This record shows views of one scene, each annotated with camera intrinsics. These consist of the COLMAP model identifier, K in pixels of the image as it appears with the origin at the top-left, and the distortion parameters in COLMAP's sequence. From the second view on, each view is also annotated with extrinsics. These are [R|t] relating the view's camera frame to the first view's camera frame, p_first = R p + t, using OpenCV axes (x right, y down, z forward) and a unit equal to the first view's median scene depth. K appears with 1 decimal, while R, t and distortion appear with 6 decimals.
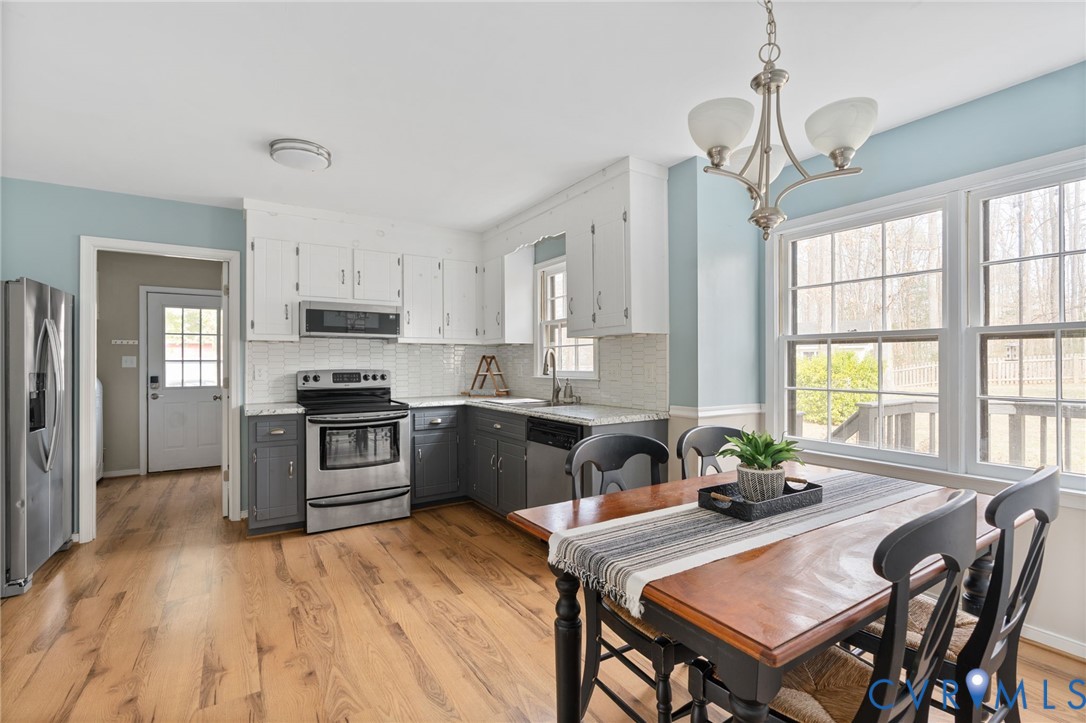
lens RADIAL K [[496.8, 0, 538.0], [0, 496.8, 361.4], [0, 0, 1]] dist [-0.009955, 0.001646]
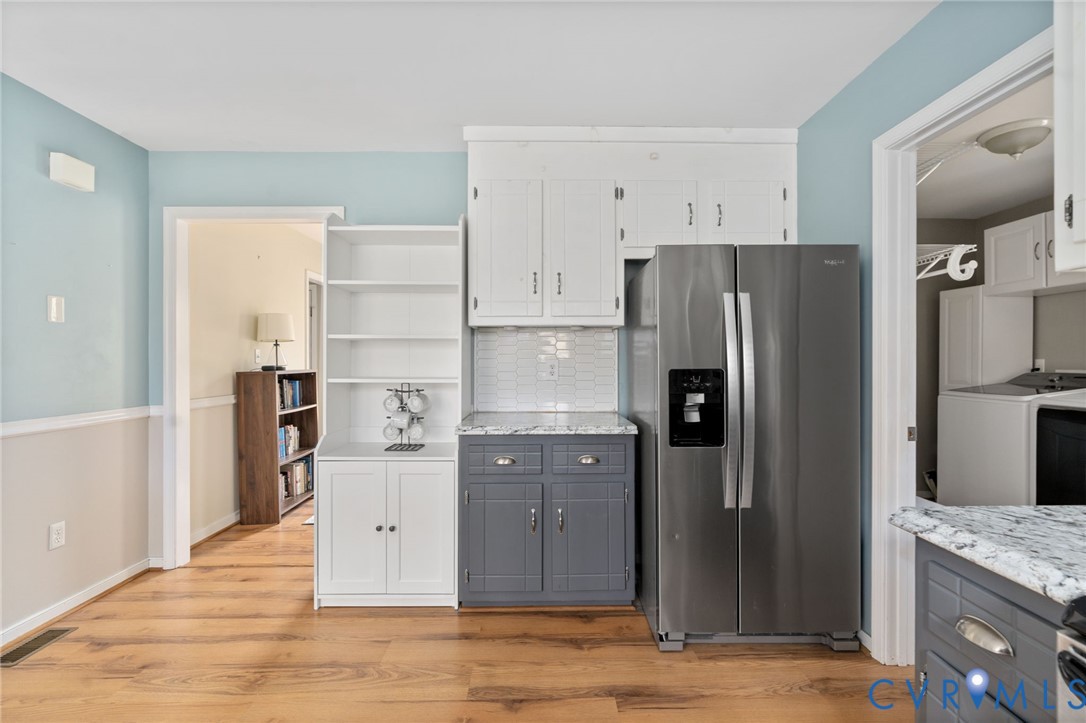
lens RADIAL K [[496.8, 0, 550.9], [0, 496.8, 359.4], [0, 0, 1]] dist [-0.009955, 0.001646]
pose [[-0.503443, 0.003038, -0.864023, -0.186808], [0.005362, 0.999986, 0.000392, 0.005368], [0.864012, -0.004436, -0.503452, 0.837407]]
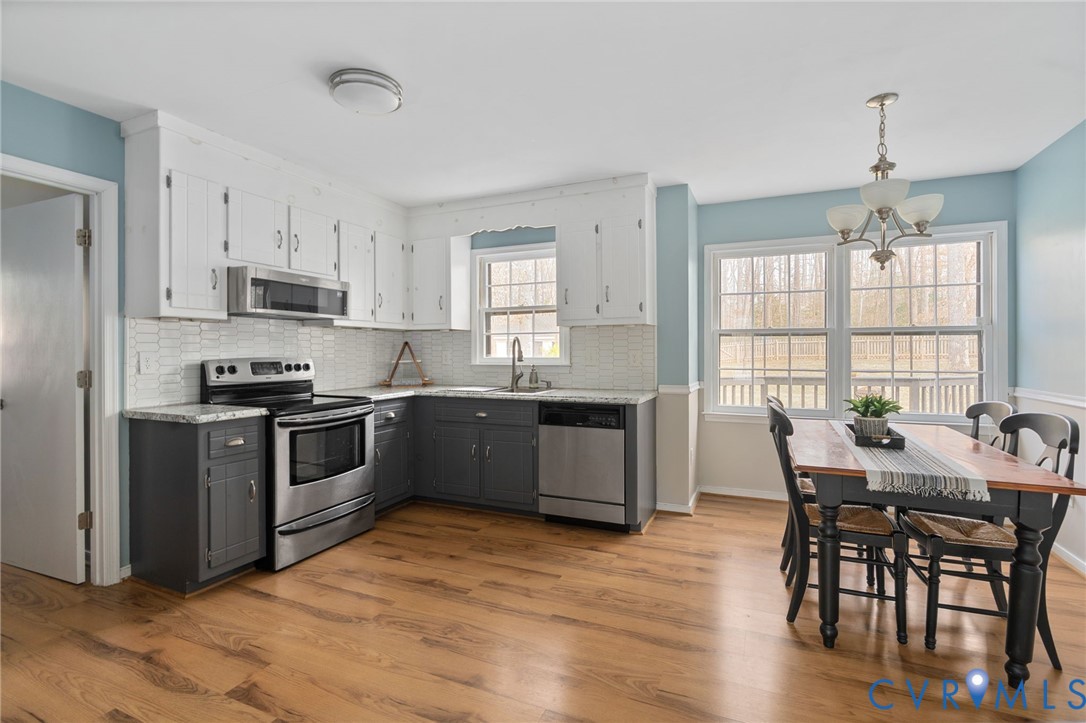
lens RADIAL K [[496.8, 0, 549.4], [0, 496.8, 350.5], [0, 0, 1]] dist [-0.009955, 0.001646]
pose [[0.828961, 0.001109, 0.559305, -0.491753], [-0.001667, 0.999998, 0.000488, 0.004061], [-0.559303, -0.001337, 0.828962, 0.115584]]
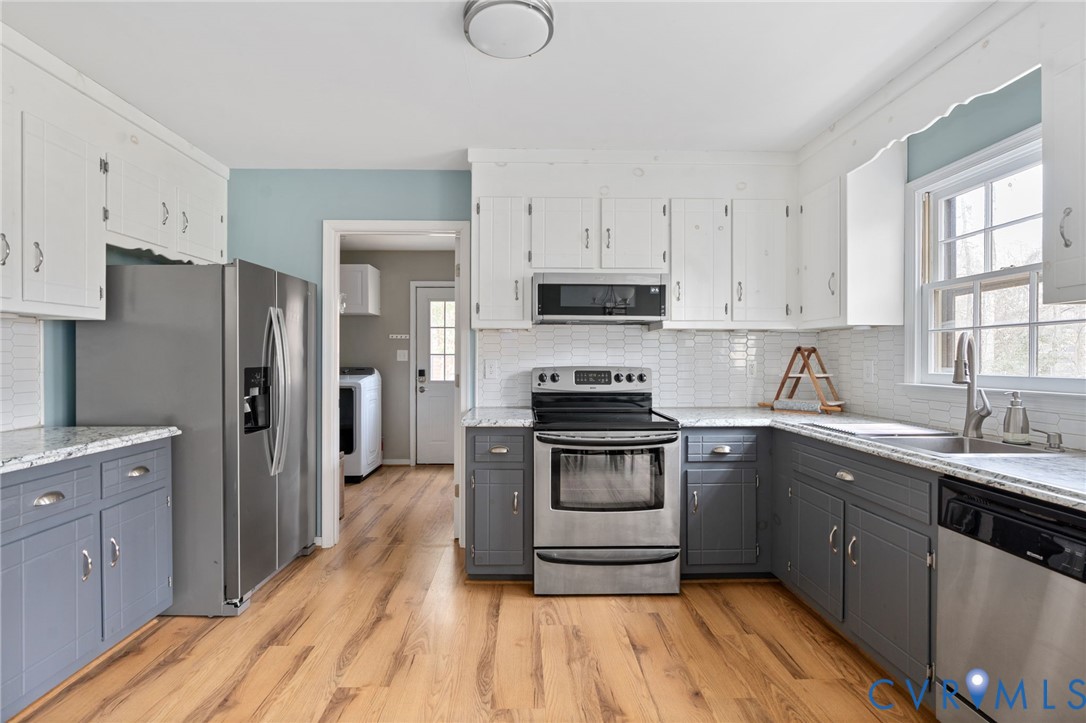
lens RADIAL K [[496.8, 0, 522.8], [0, 496.8, 361.4], [0, 0, 1]] dist [-0.009955, 0.001646]
pose [[0.852832, 0.008692, -0.522113, -0.096716], [-0.003135, 0.999929, 0.011526, 0.000684], [0.522176, -0.008193, 0.852798, 0.342978]]
